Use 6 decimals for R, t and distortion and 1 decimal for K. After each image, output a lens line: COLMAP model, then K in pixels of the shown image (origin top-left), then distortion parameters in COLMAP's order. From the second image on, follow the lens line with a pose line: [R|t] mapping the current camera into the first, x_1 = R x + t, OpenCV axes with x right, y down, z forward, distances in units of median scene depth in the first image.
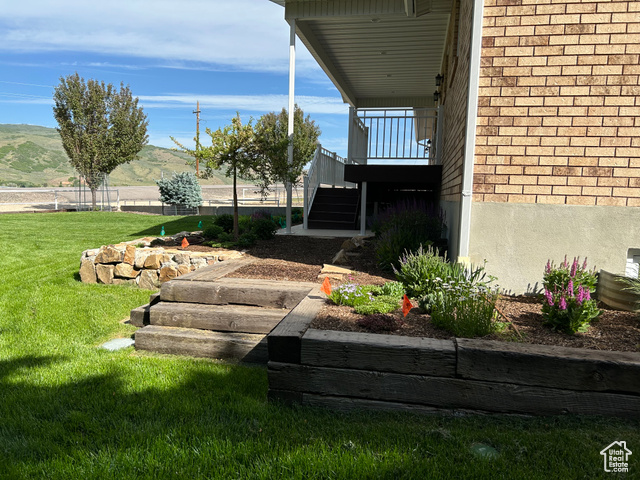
lens RADIAL K [[477.5, 0, 322.6], [0, 477.5, 244.8], [0, 0, 1]] dist [0.059118, -0.072652]
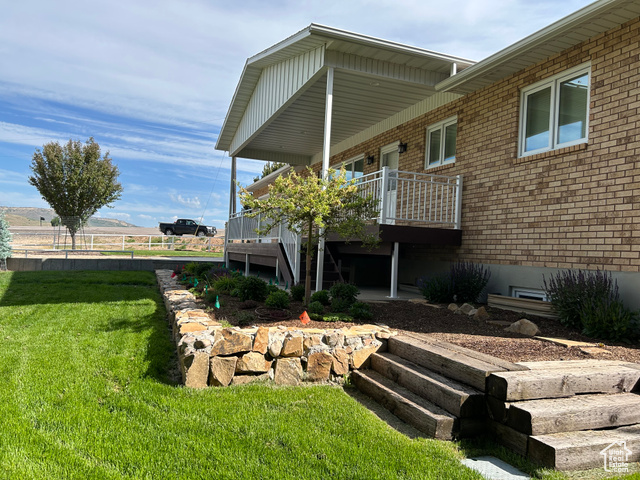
lens RADIAL K [[477.5, 0, 323.1], [0, 477.5, 242.7], [0, 0, 1]] dist [0.059118, -0.072652]
pose [[0.846880, 0.026551, 0.531121, -0.525000], [0.028689, 0.995017, -0.095487, -0.039773], [-0.531010, 0.096104, 0.841898, 0.239936]]
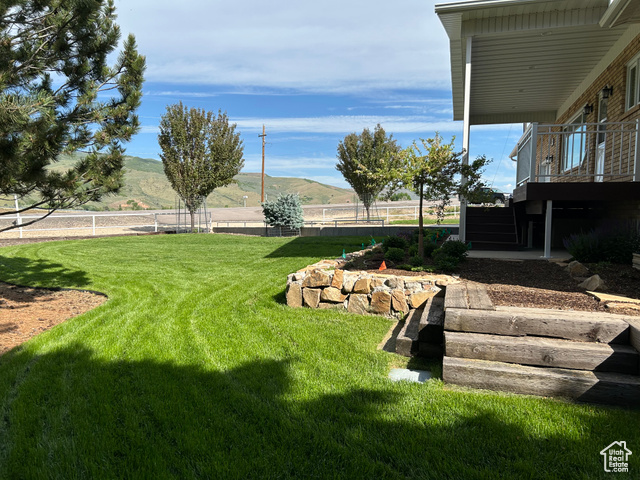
lens RADIAL K [[477.5, 0, 320.7], [0, 477.5, 244.5], [0, 0, 1]] dist [0.059118, -0.072652]
pose [[0.994682, -0.005814, -0.102833, -0.246941], [0.001658, 0.999180, -0.040456, -0.007461], [0.102984, 0.040070, 0.993876, 0.012897]]
